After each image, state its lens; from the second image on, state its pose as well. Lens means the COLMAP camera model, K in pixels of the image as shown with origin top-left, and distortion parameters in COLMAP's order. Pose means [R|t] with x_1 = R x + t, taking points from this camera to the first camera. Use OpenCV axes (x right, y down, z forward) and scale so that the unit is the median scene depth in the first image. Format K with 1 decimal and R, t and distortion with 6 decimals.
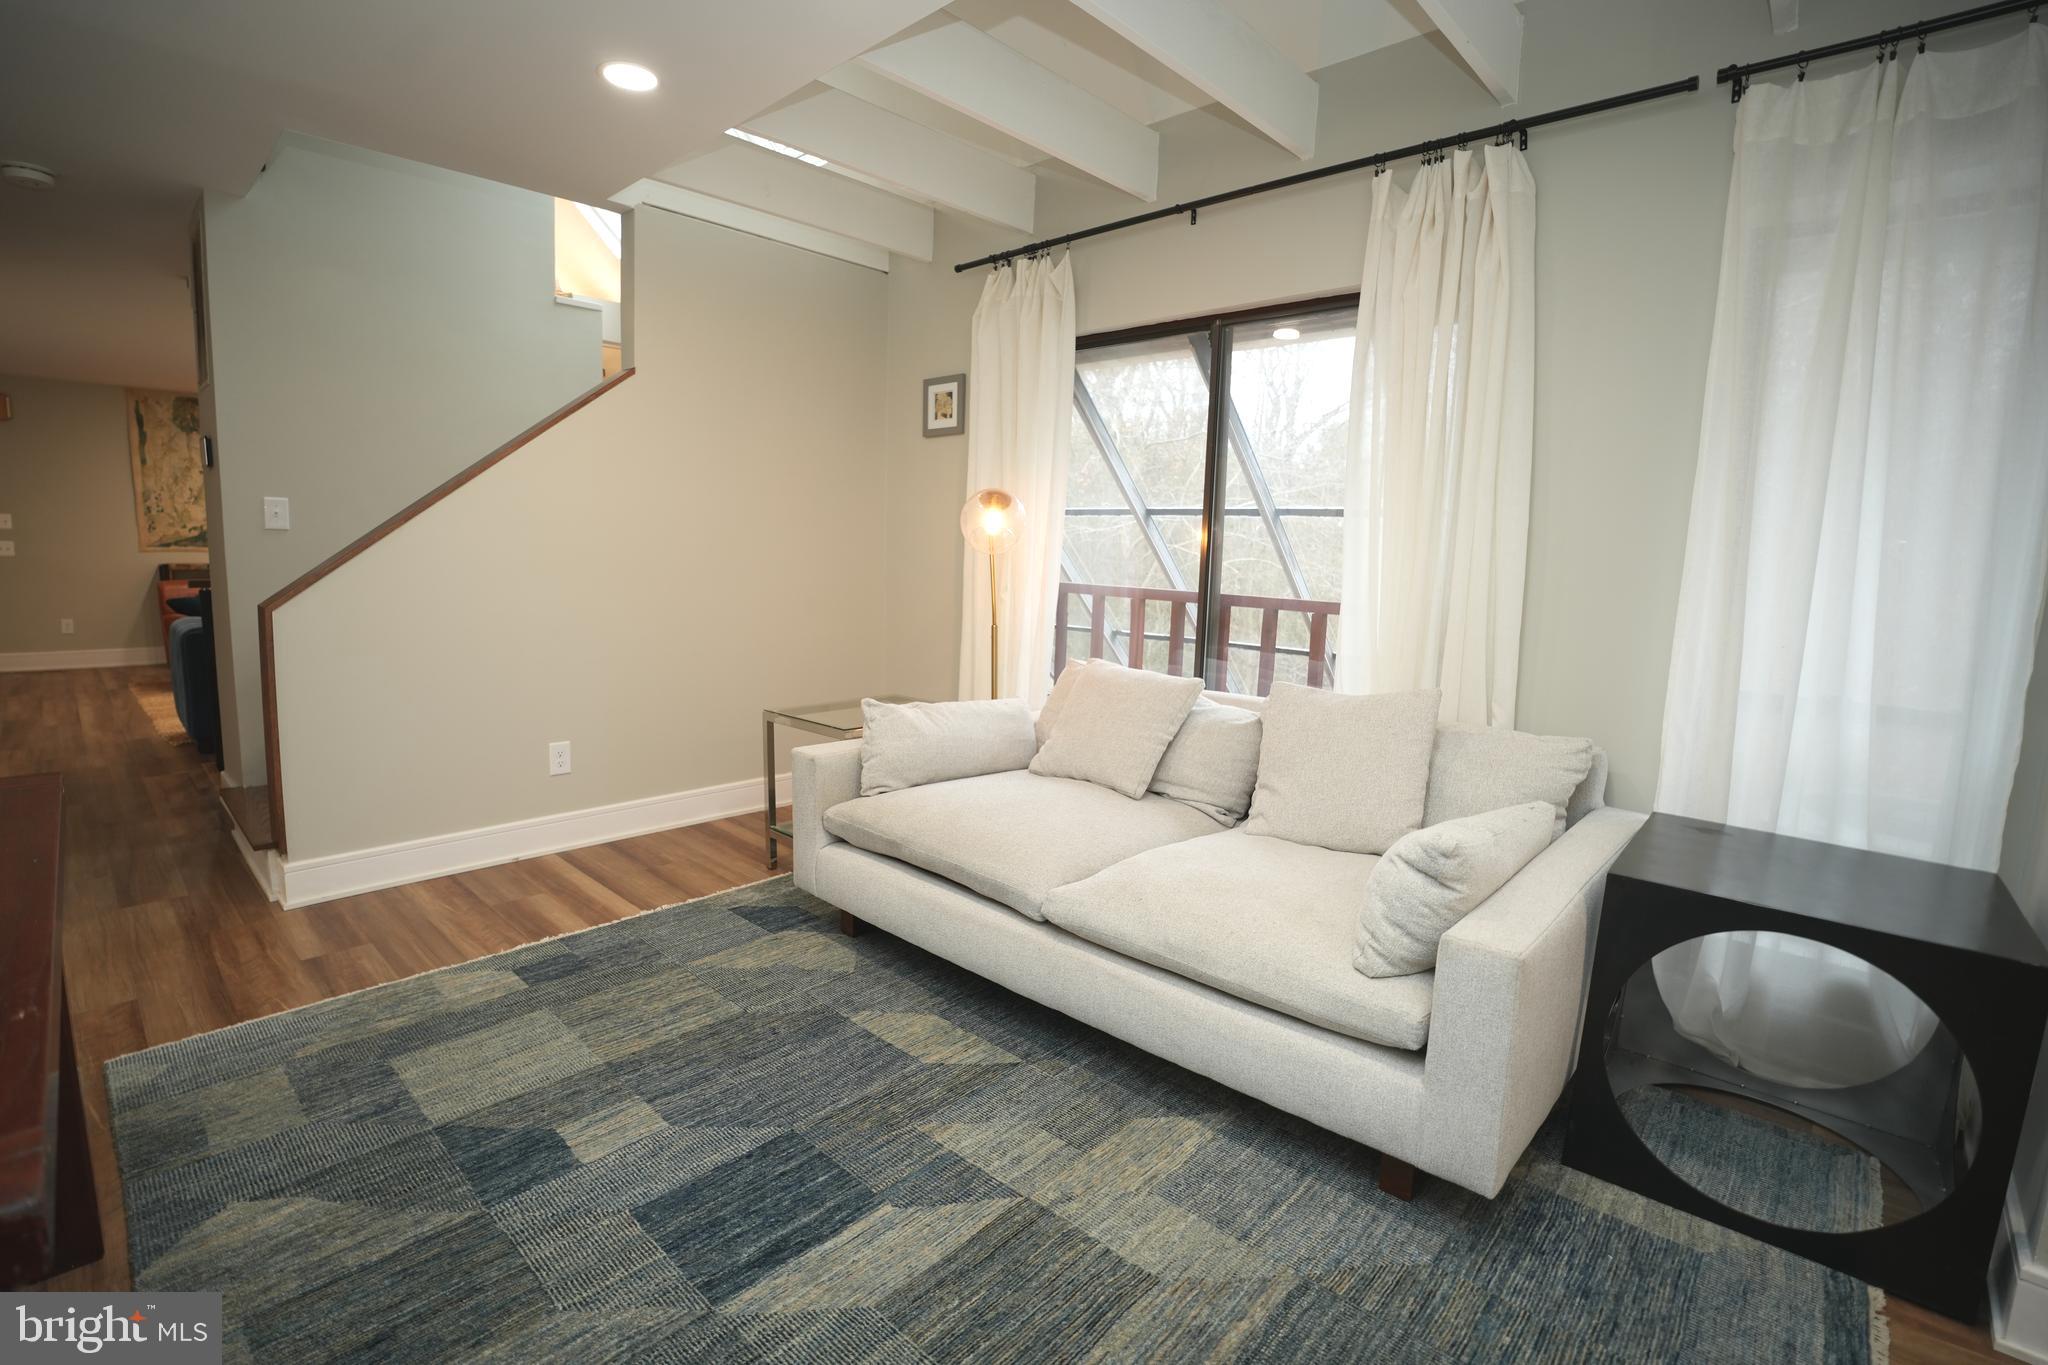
lens RADIAL K [[941.0, 0, 1014.0], [0, 941.0, 667.3], [0, 0, 1]] dist [-0.072436, 0.018941]
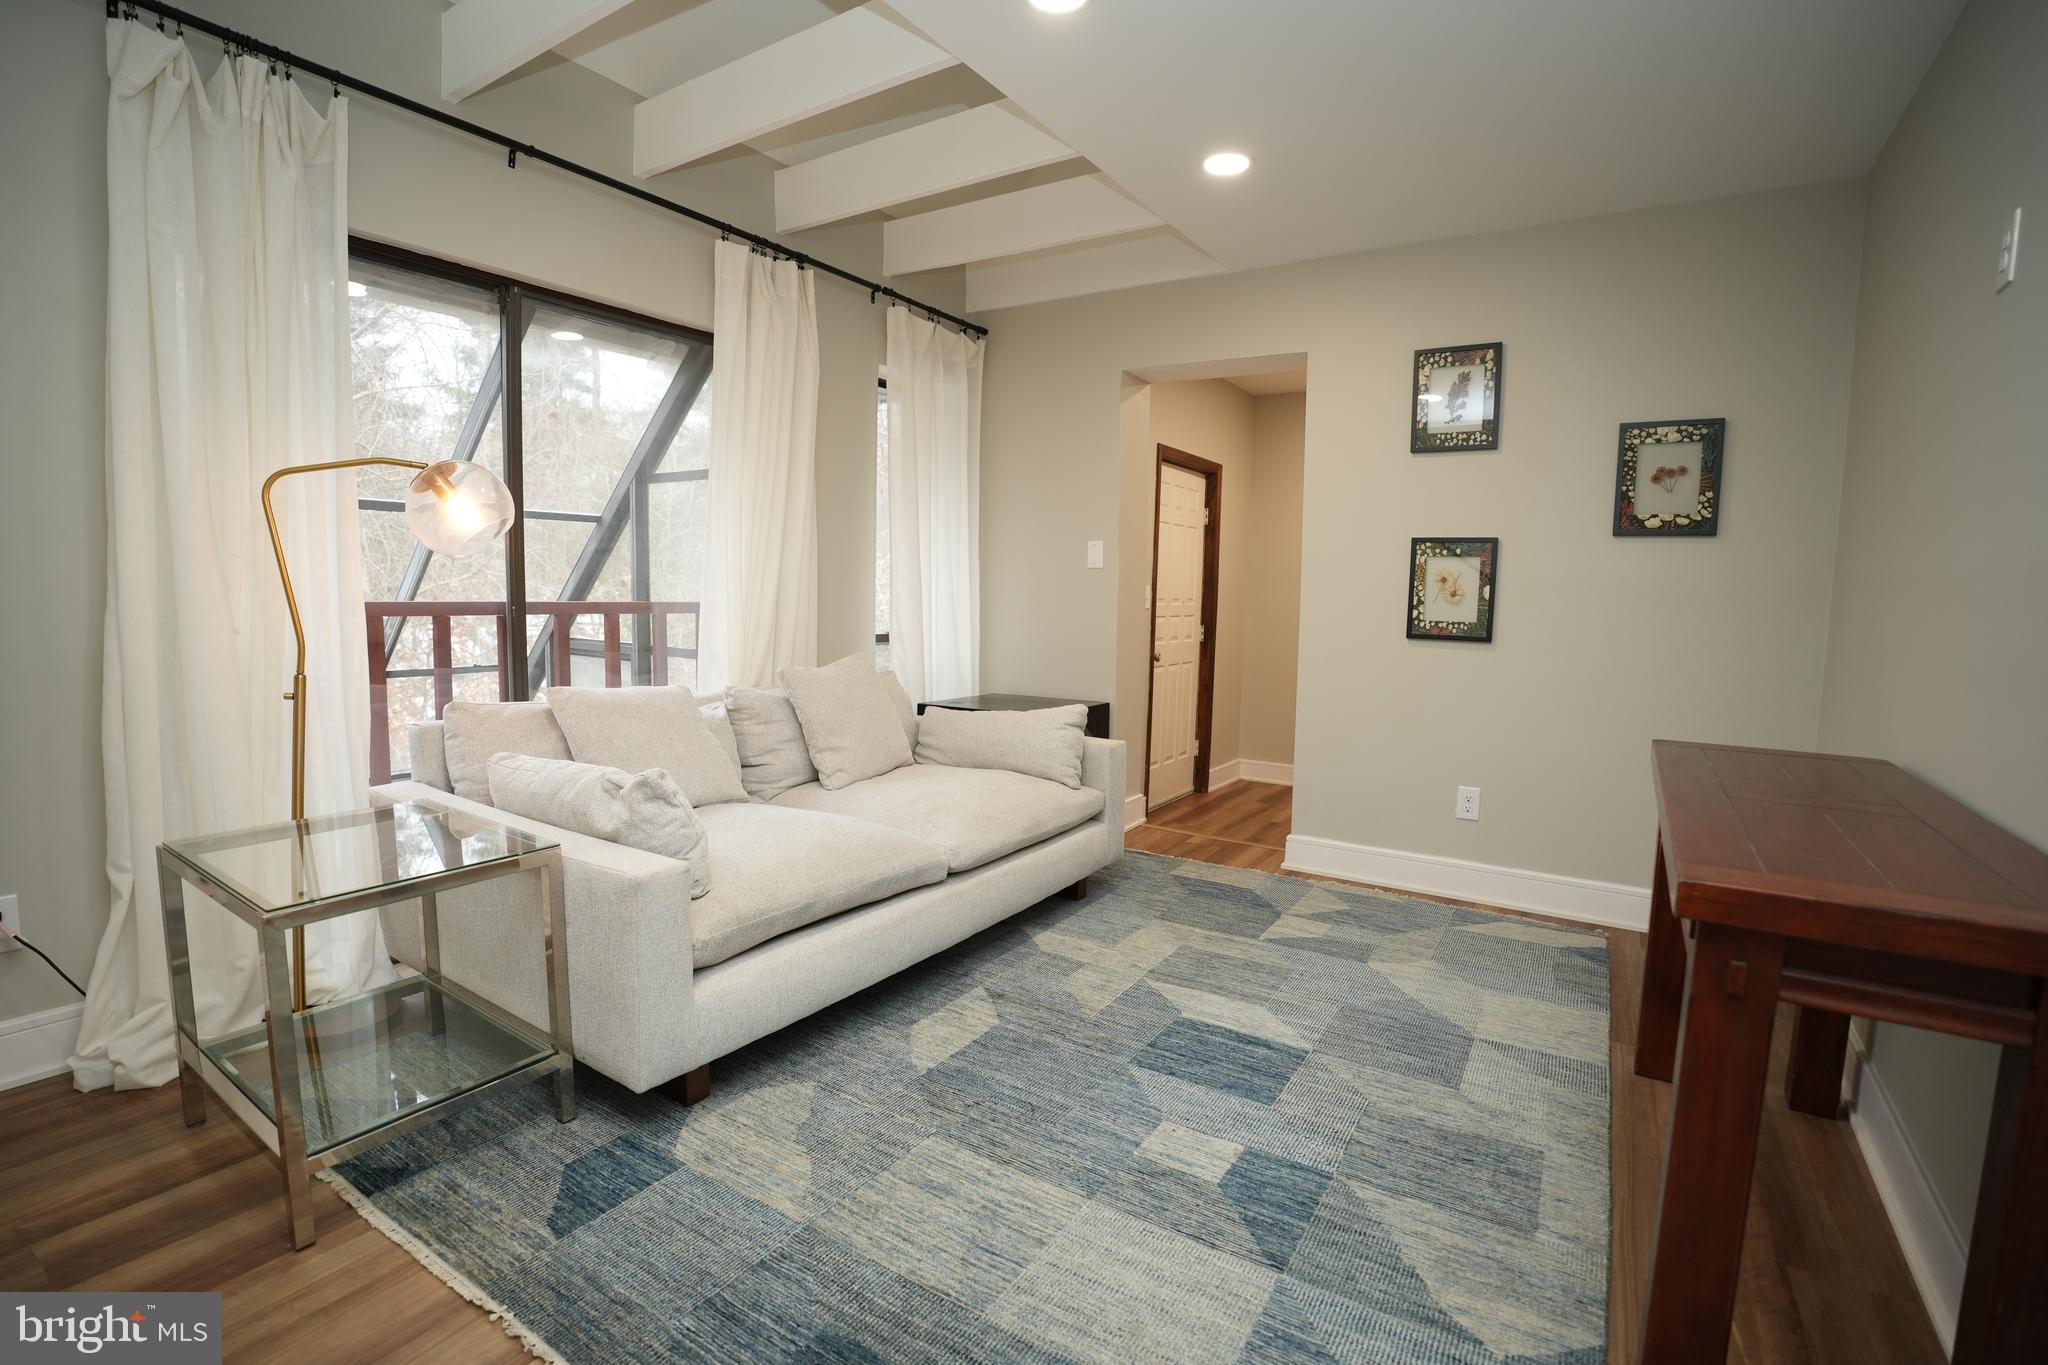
lens RADIAL K [[941.0, 0, 1009.1], [0, 941.0, 698.0], [0, 0, 1]] dist [-0.072436, 0.018941]
pose [[-0.170233, -0.145006, 0.974676, -1.146703], [0.097563, 0.981773, 0.163102, -0.142577], [-0.980562, 0.122858, -0.152983, 1.121013]]
